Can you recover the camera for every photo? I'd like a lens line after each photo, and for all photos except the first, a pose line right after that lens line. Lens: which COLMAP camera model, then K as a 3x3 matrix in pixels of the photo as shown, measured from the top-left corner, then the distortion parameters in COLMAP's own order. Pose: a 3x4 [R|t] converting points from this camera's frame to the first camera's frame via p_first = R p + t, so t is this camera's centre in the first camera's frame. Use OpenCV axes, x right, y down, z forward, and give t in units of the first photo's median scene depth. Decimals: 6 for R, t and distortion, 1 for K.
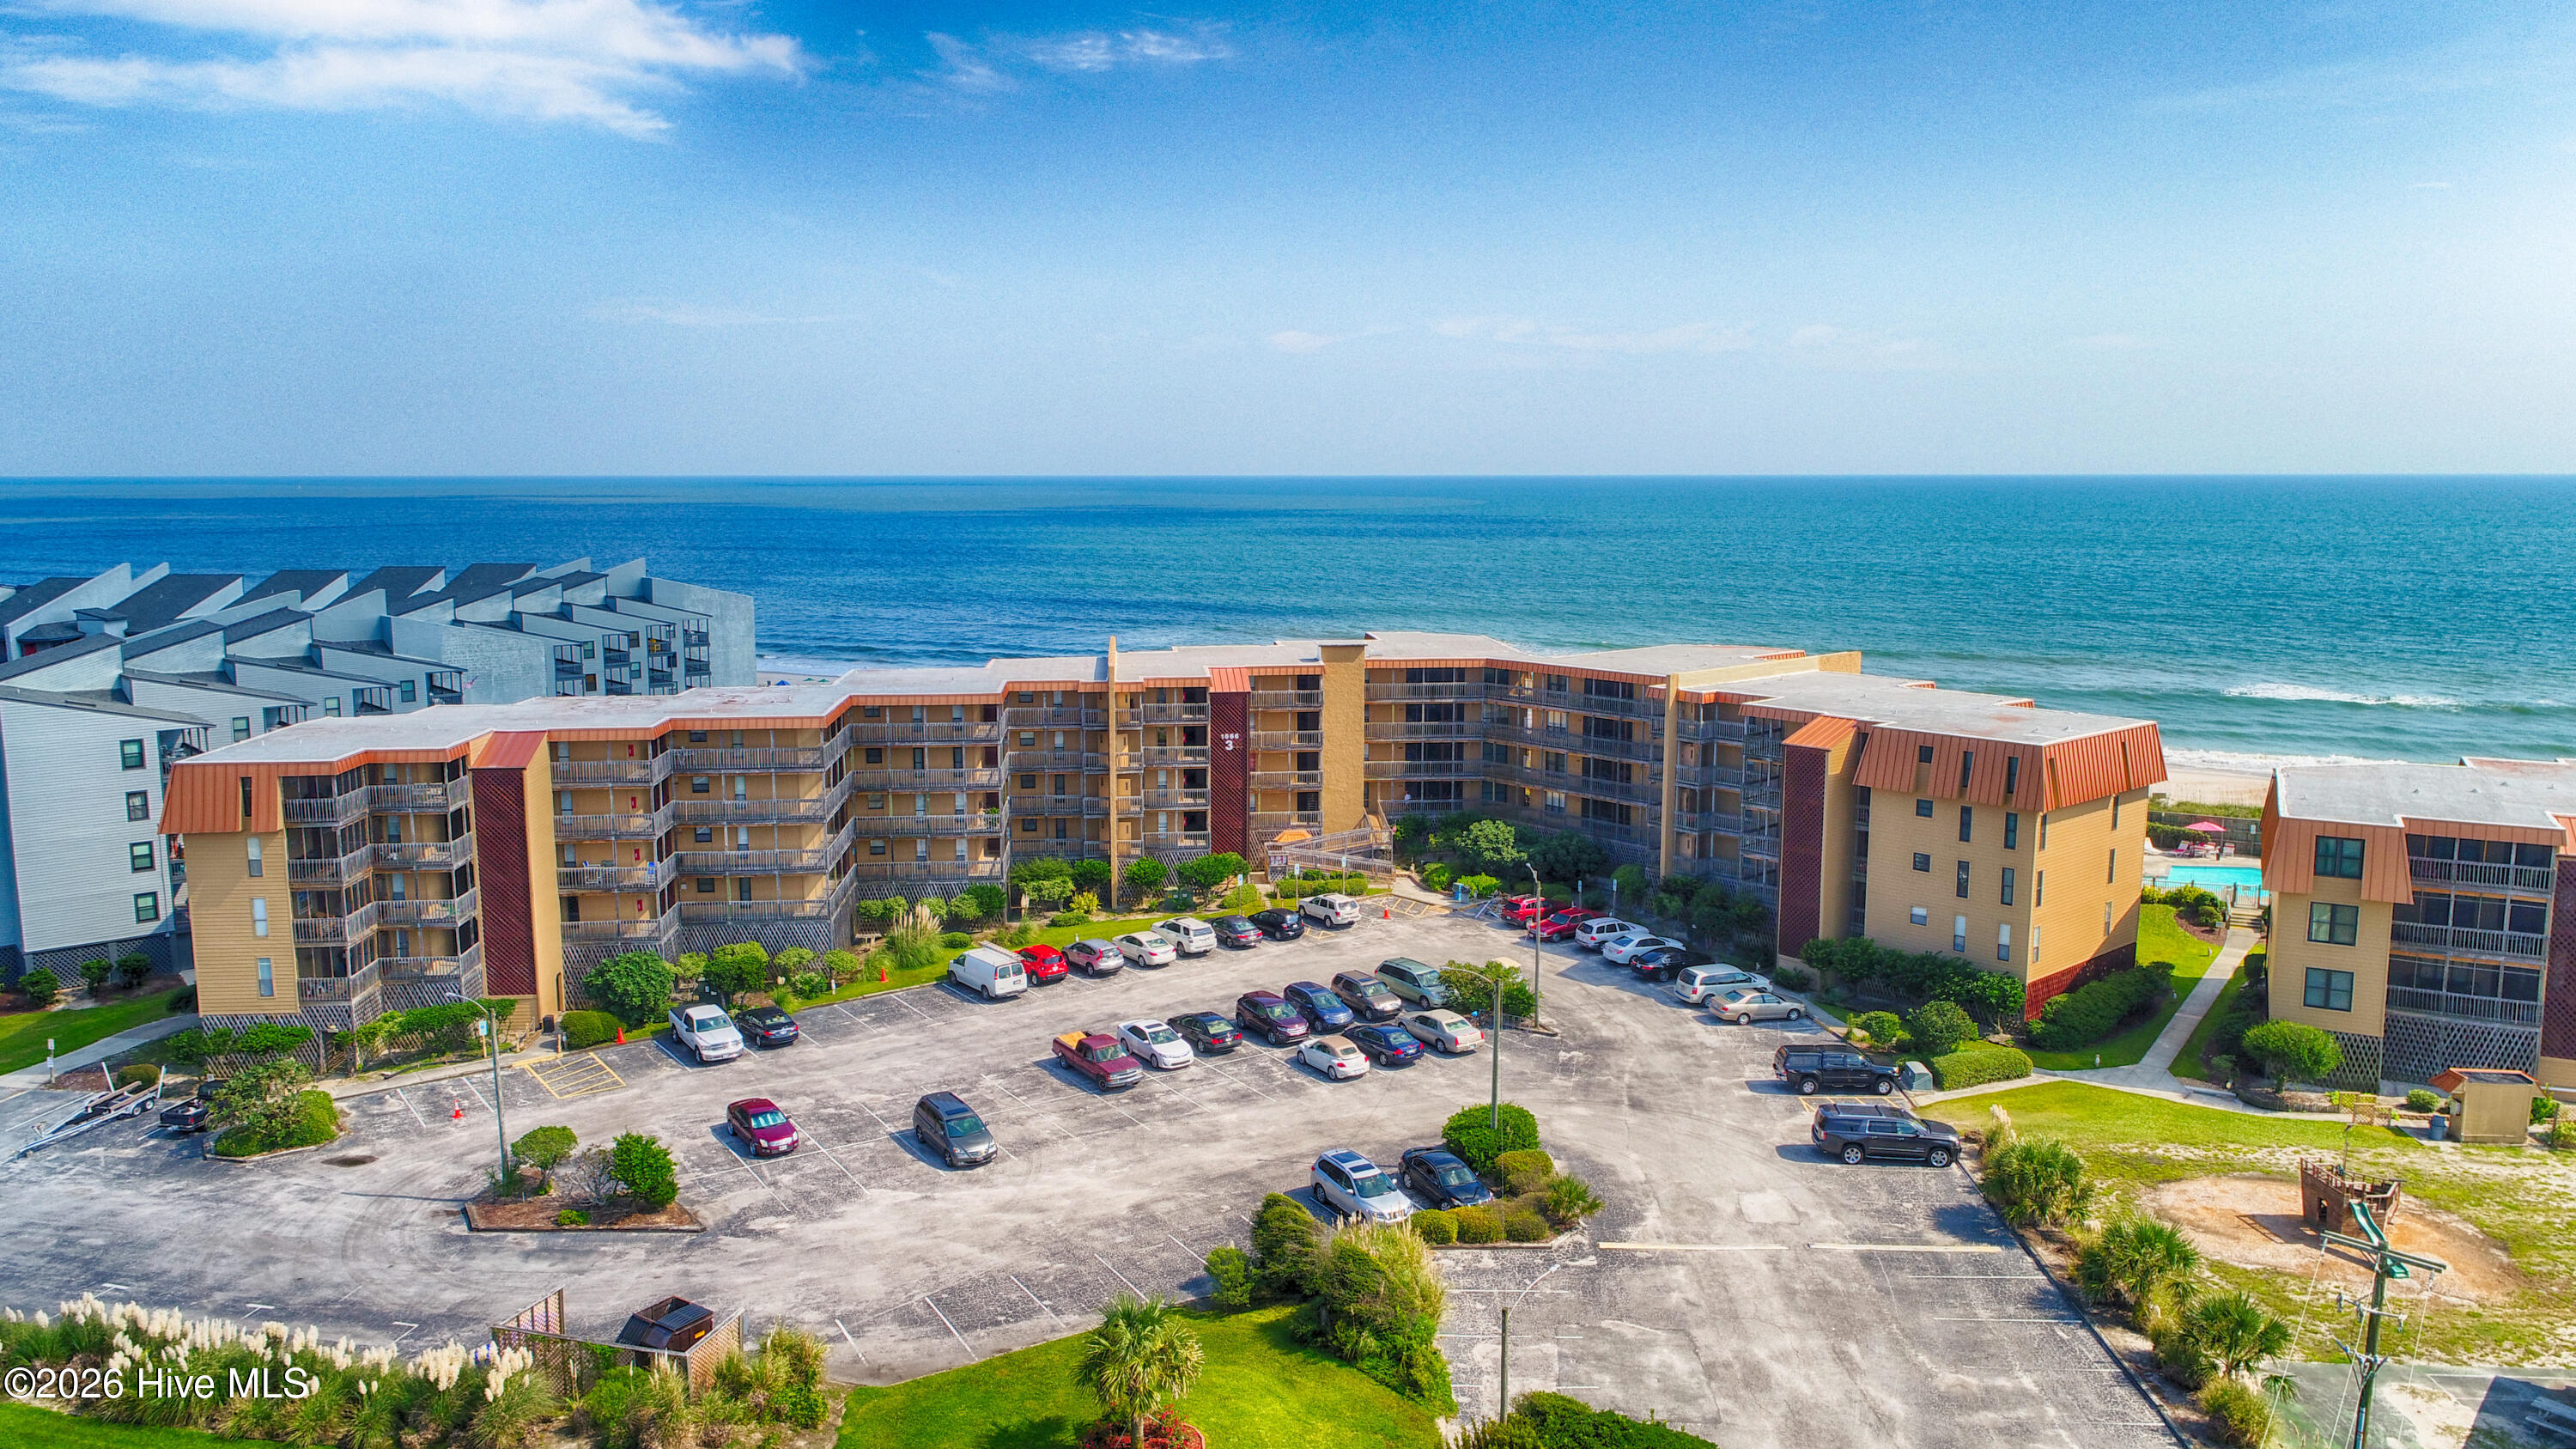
lens RADIAL K [[1788.6, 0, 1288.0], [0, 1788.6, 724.5], [0, 0, 1]] dist [0.002857, 0.003620]
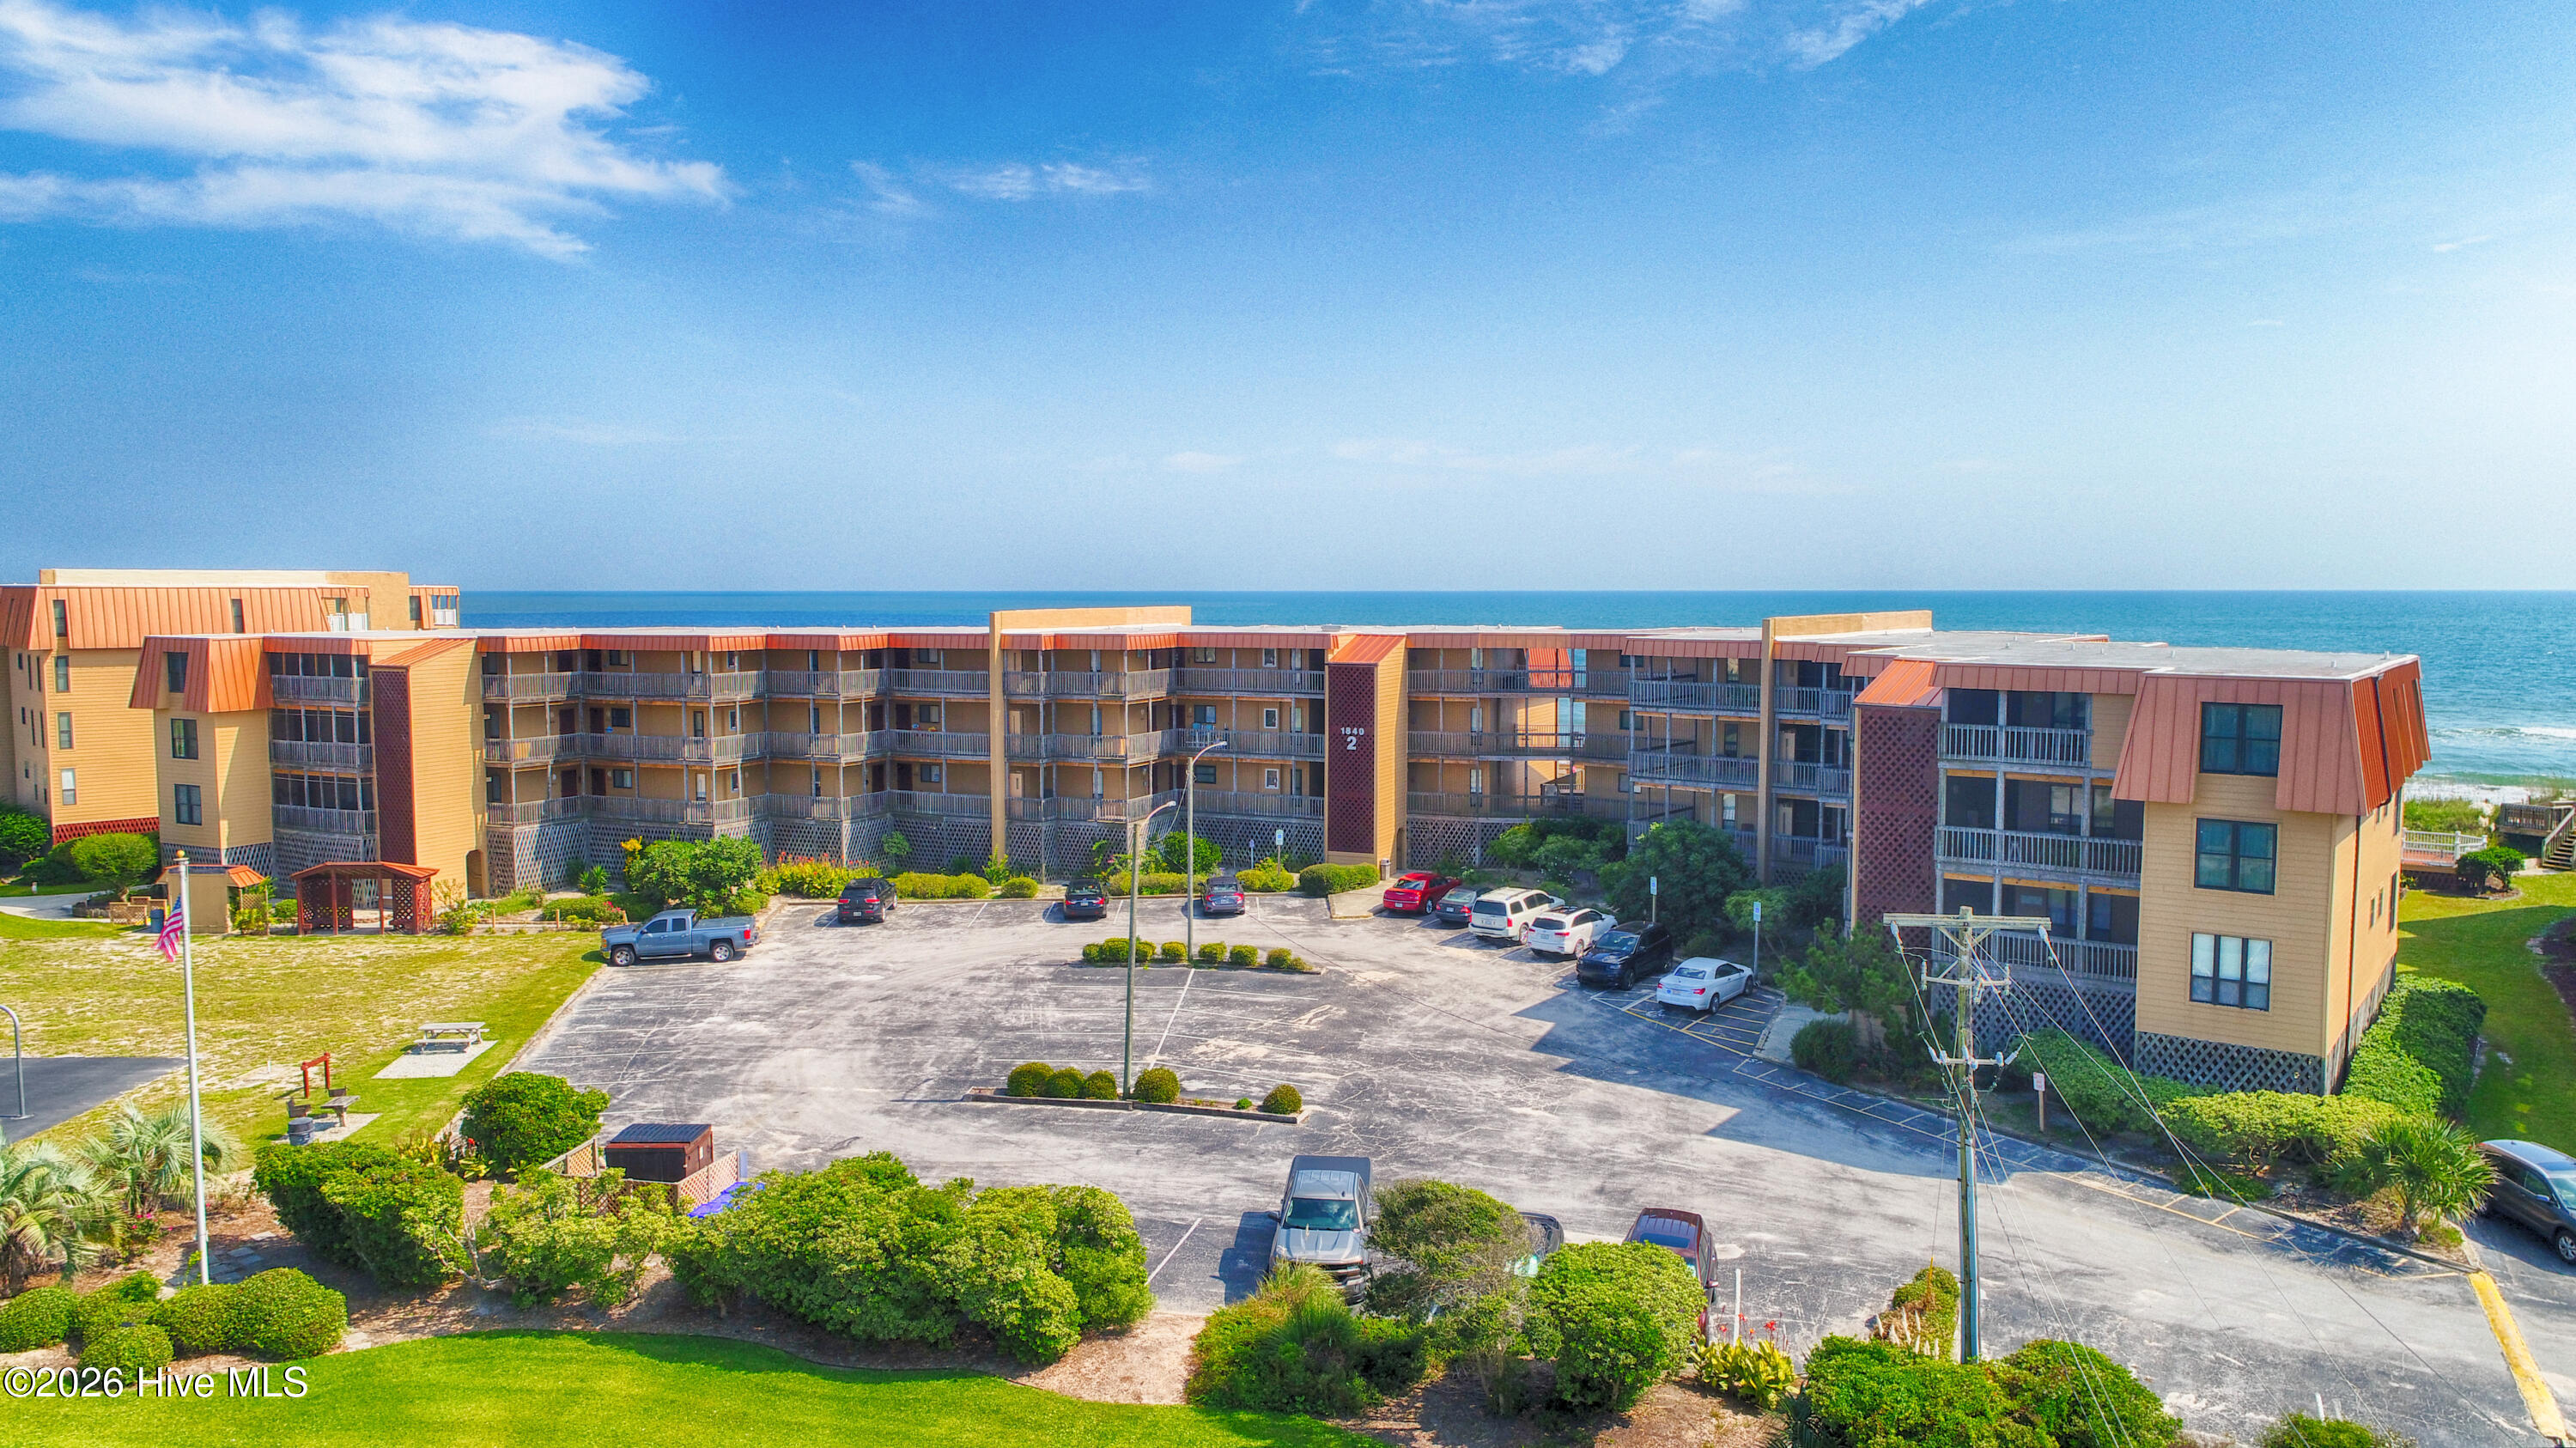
lens RADIAL K [[1788.5, 0, 1288.0], [0, 1788.5, 724.0], [0, 0, 1]] dist [0.002857, 0.003620]
pose [[0.998318, -0.003948, 0.057835, 1.065675], [0.007547, 0.998039, -0.062133, 0.157317], [-0.057476, 0.062465, 0.996391, -0.046206]]
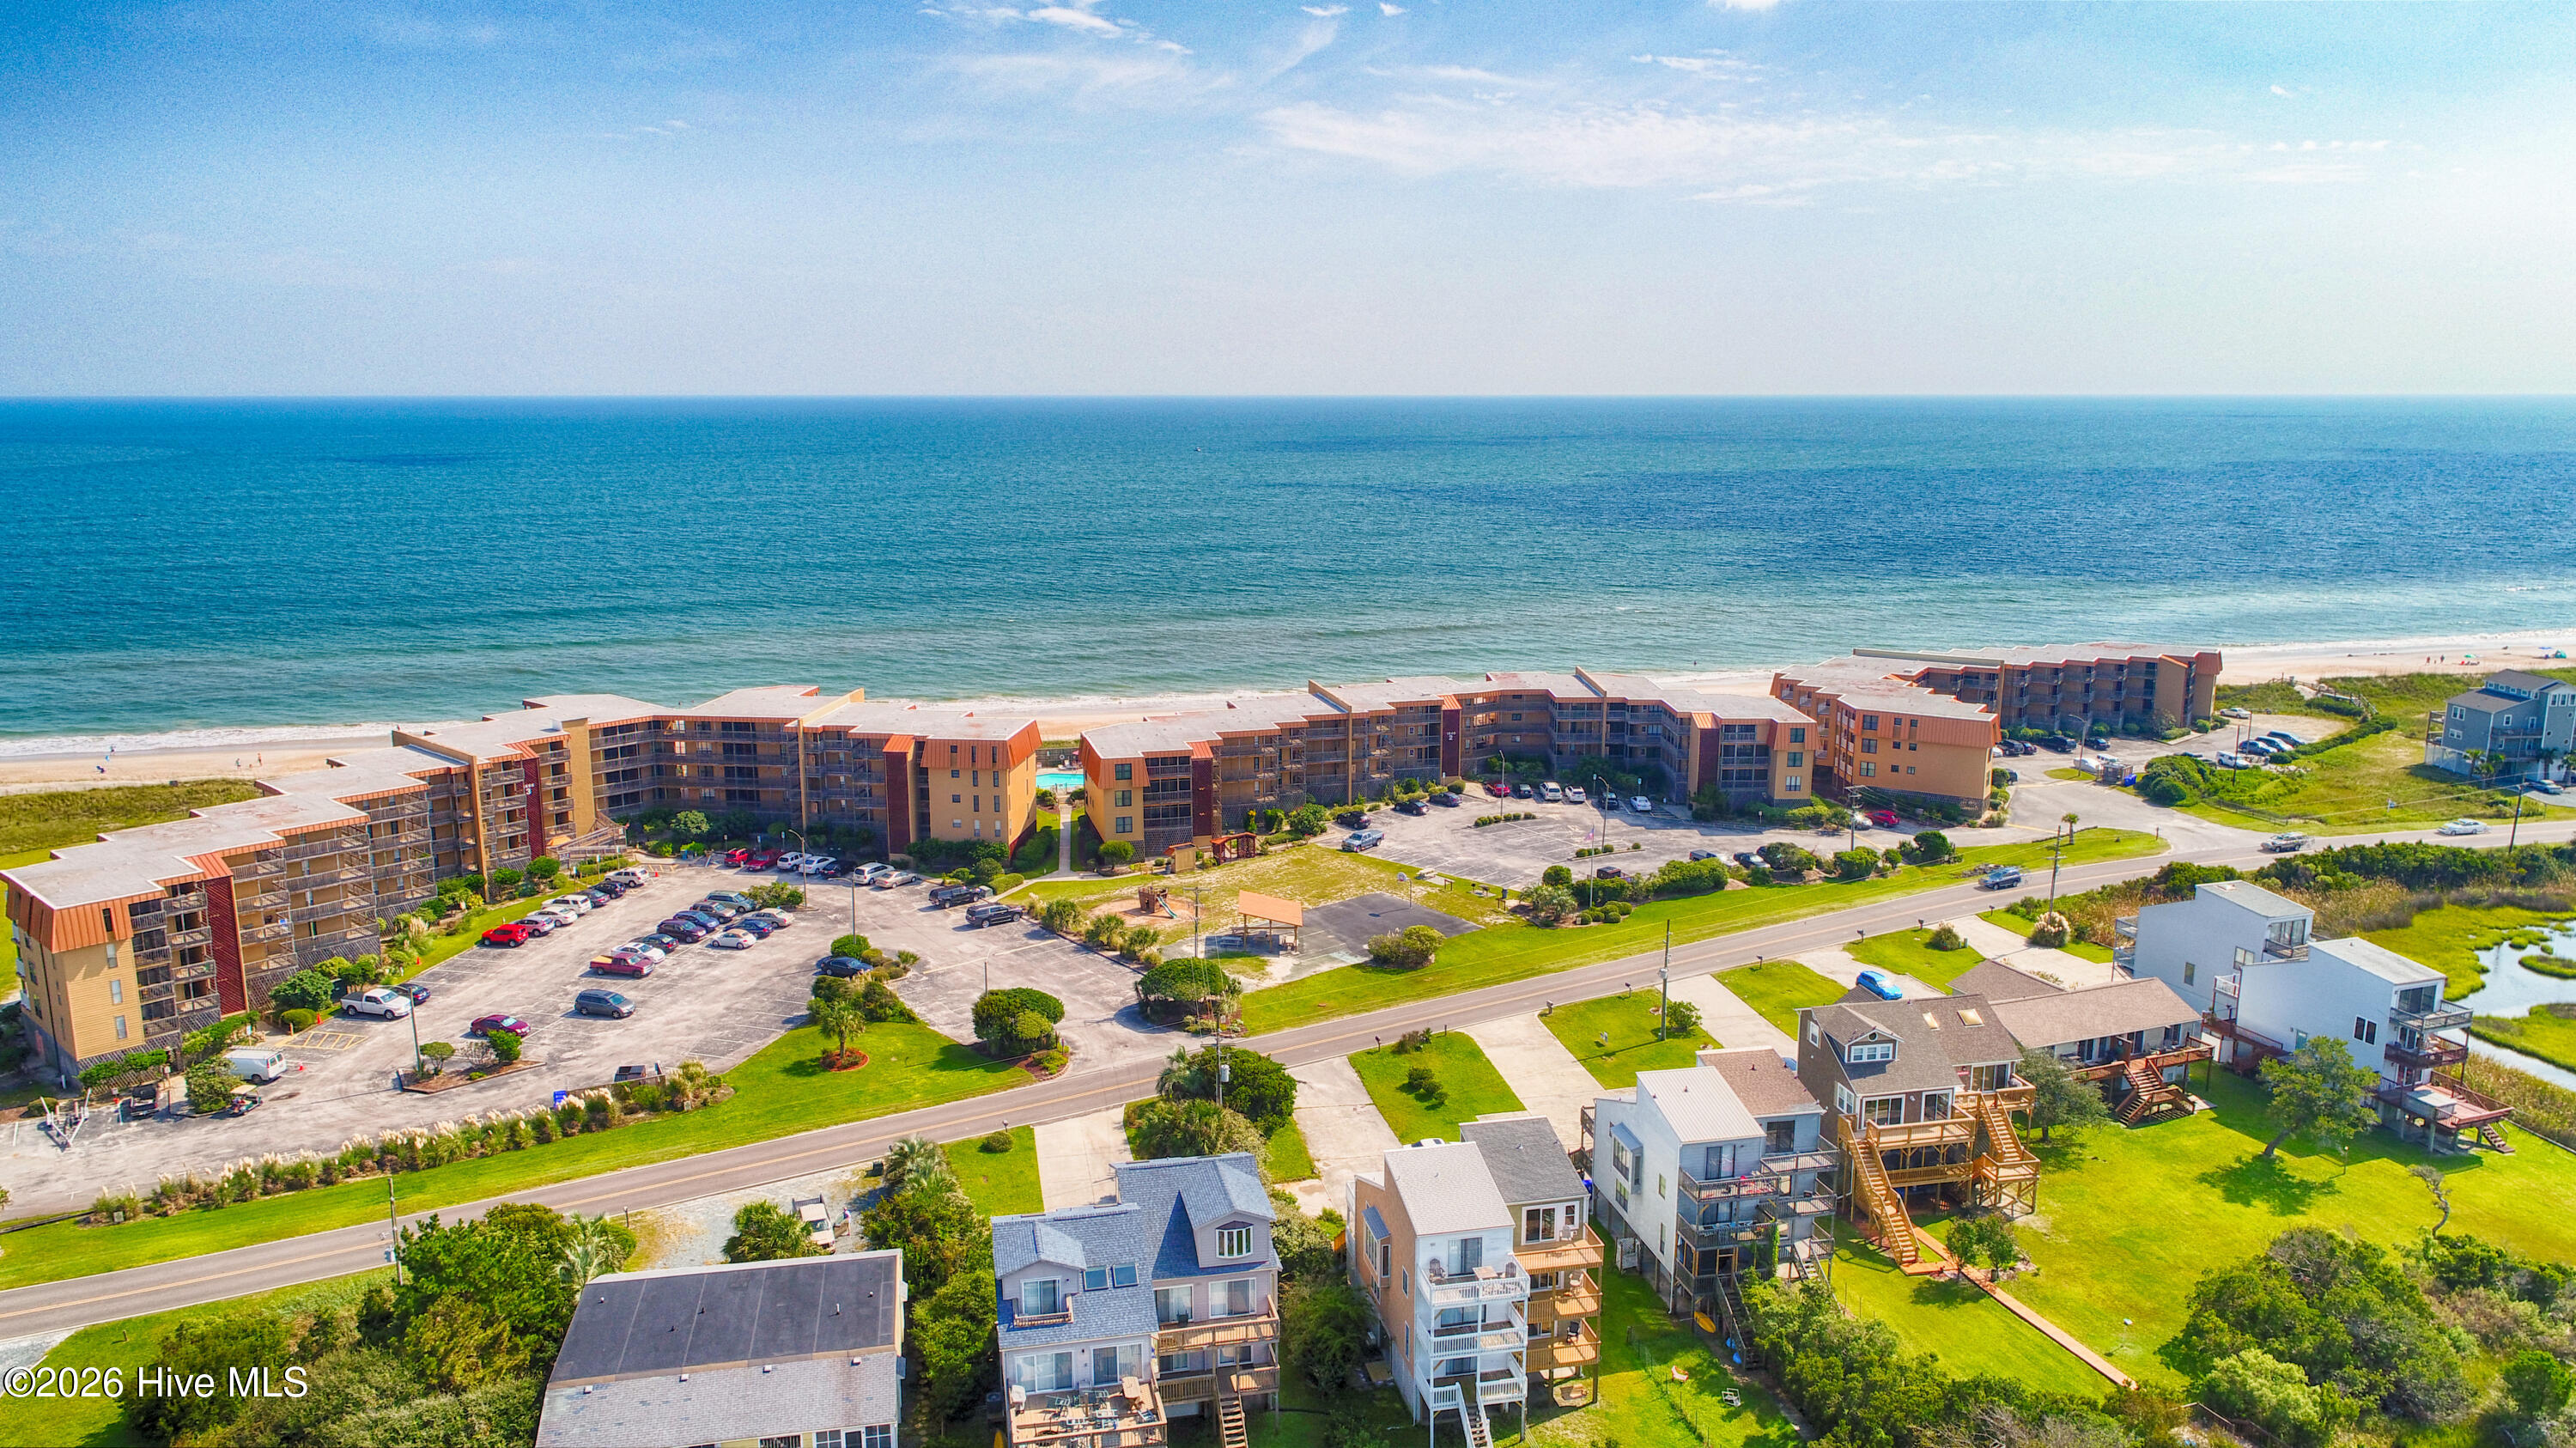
lens RADIAL K [[1788.5, 0, 1288.0], [0, 1788.5, 724.0], [0, 0, 1]] dist [0.002857, 0.003620]
pose [[0.738037, -0.130085, 0.662102, -0.819921], [0.095371, 0.991500, 0.088494, -0.176562], [-0.667986, -0.002167, 0.744171, -0.933104]]
